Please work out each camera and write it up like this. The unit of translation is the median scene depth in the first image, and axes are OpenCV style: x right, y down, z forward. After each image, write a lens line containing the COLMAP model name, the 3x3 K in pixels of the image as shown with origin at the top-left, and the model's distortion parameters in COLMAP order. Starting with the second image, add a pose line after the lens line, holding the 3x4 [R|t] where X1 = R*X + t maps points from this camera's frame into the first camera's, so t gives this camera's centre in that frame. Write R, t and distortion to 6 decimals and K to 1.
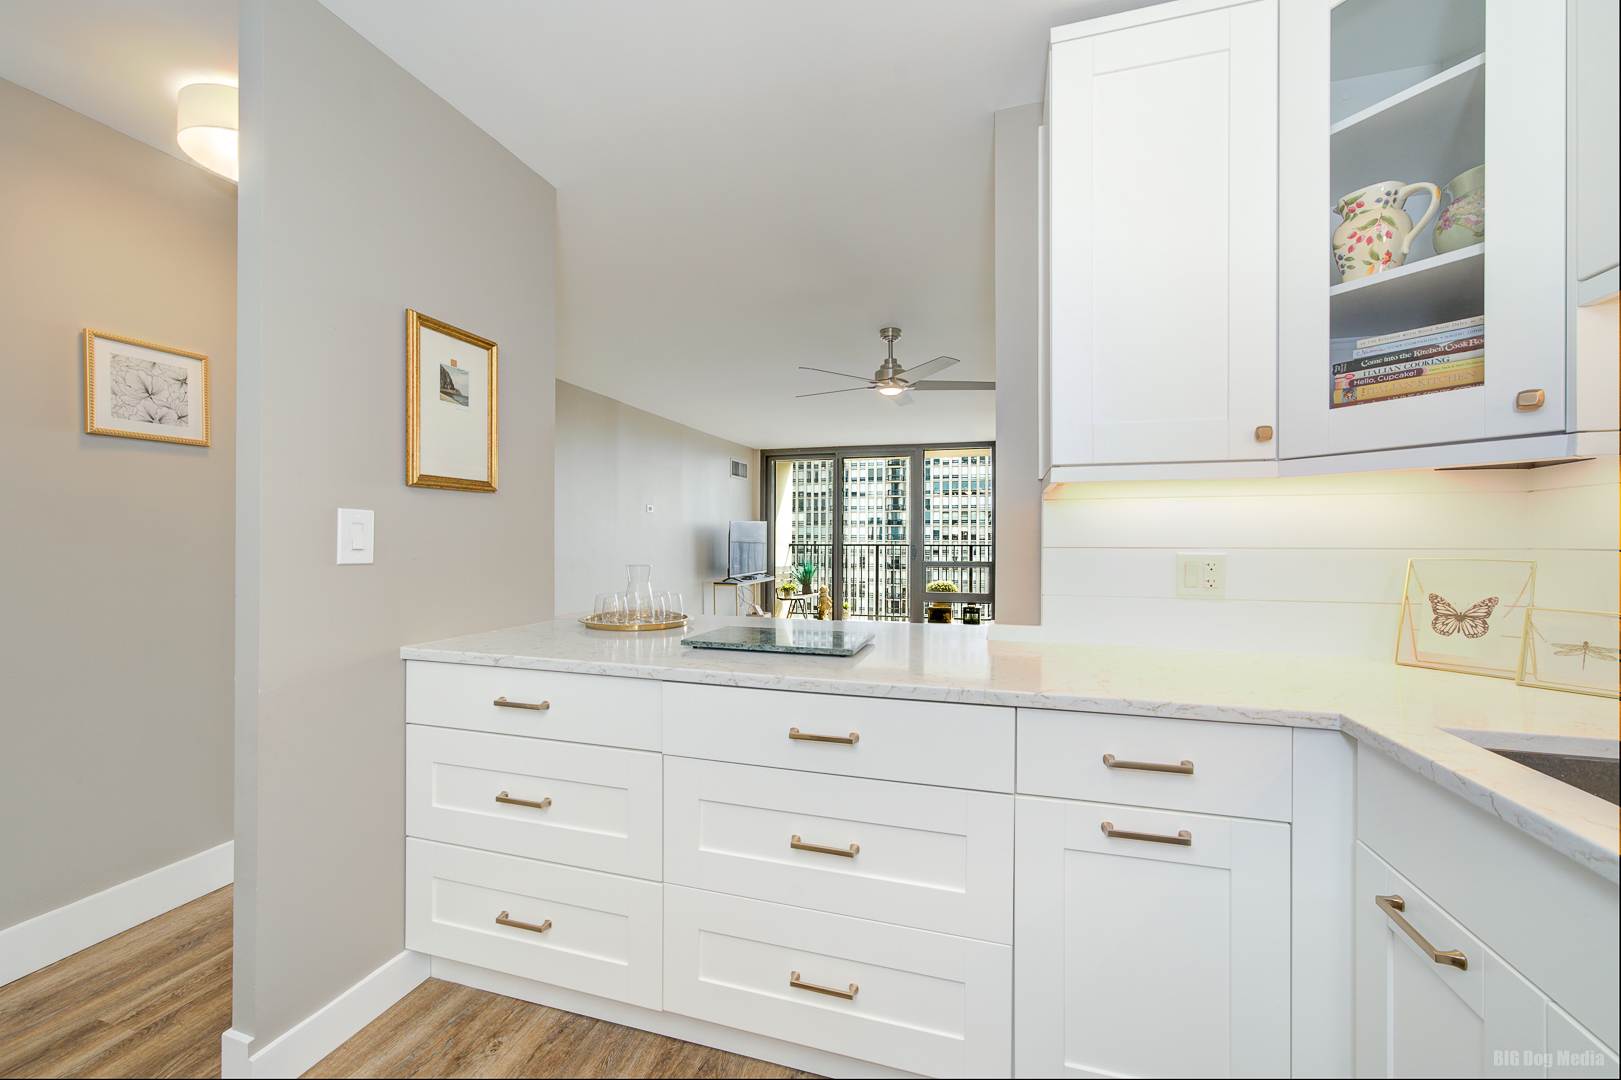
lens RADIAL K [[644.8, 0, 810.5], [0, 644.8, 540.0], [0, 0, 1]] dist [0.000835, 0.000223]
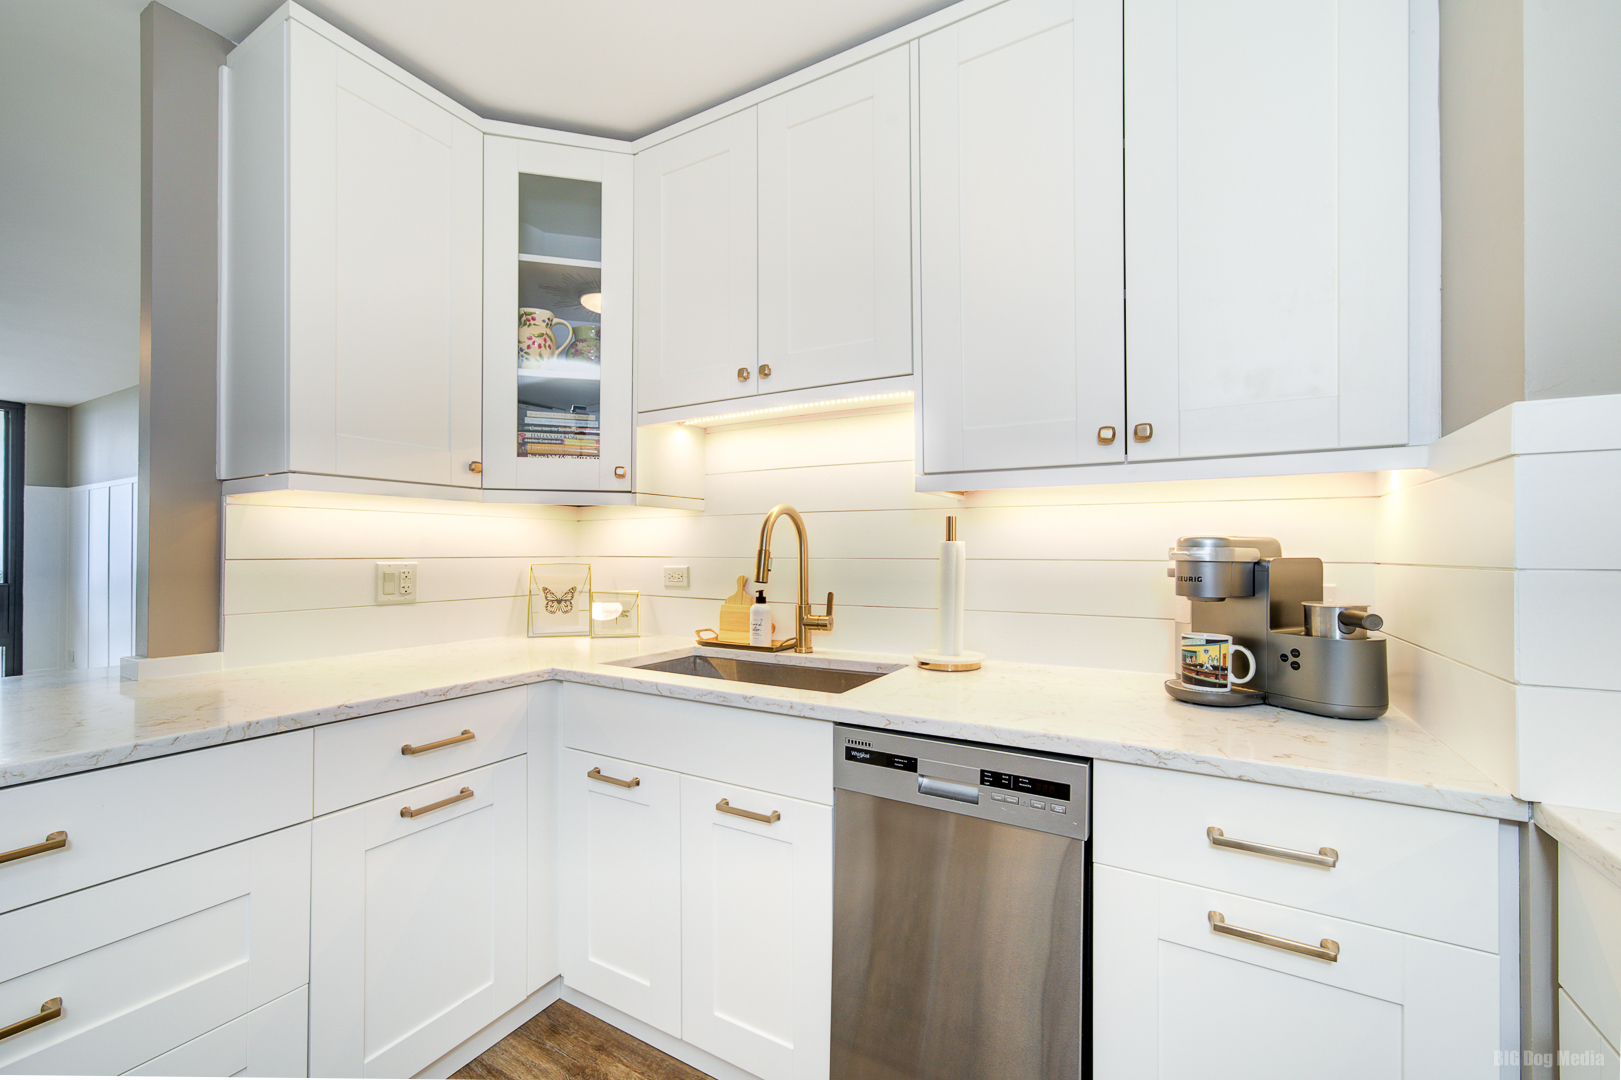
lens RADIAL K [[653.3, 0, 810.2], [0, 653.3, 550.1], [0, 0, 1]] dist [-0.011711, 0.000384]
pose [[0.223131, 0.002800, 0.974784, -0.388612], [-0.000757, 0.999996, -0.002699, 0.001421], [-0.974788, -0.000136, 0.223132, 0.065931]]
